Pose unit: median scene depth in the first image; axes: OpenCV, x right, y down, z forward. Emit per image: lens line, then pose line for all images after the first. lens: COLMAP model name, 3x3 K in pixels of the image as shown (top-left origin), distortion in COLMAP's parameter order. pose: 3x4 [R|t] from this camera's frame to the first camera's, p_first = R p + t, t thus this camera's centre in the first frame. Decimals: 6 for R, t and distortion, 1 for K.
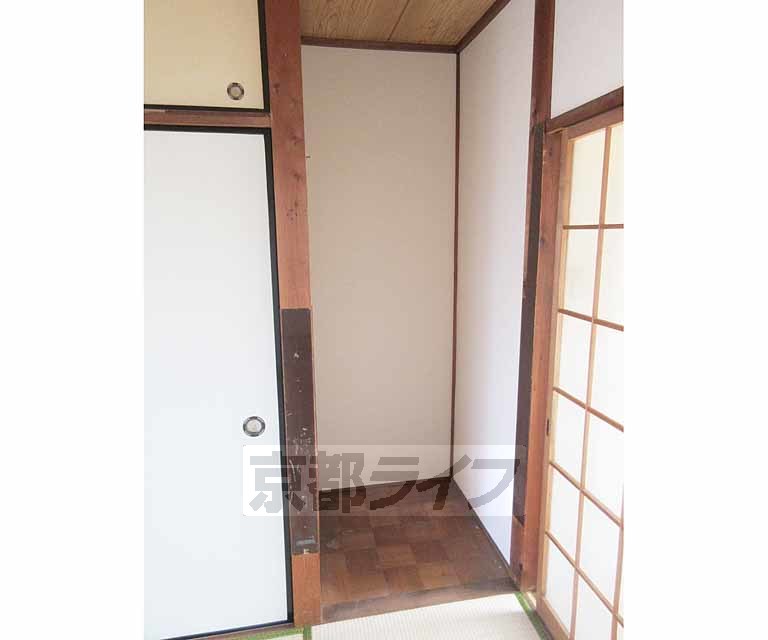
lens RADIAL K [[506.8, 0, 384.0], [0, 506.8, 320.0], [0, 0, 1]] dist [0.019430, -0.000531]
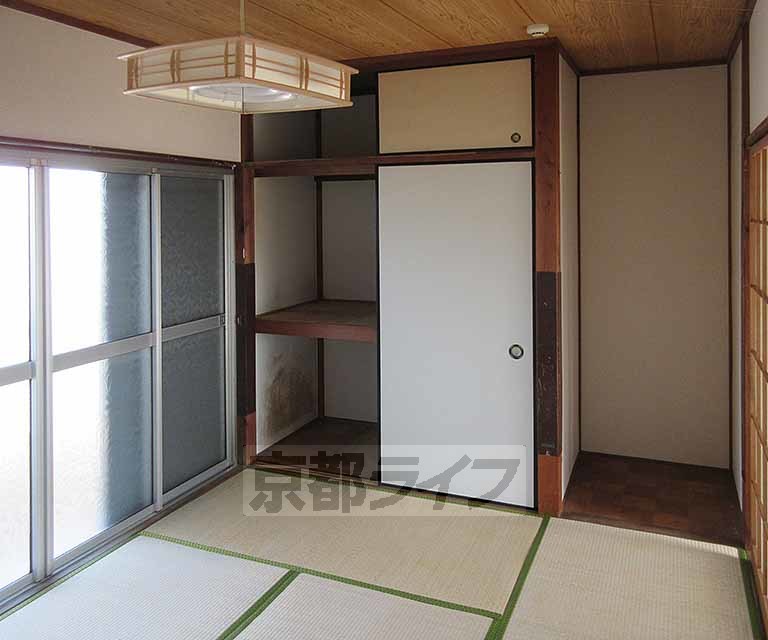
lens RADIAL K [[631.7, 0, 396.3], [0, 631.7, 320.3], [0, 0, 1]] dist [0.015473, -0.006707]
pose [[0.842679, 0.091359, -0.530608, 0.457273], [-0.090598, 0.995507, 0.027524, 0.109037], [0.530739, 0.024878, 0.847170, -0.816217]]
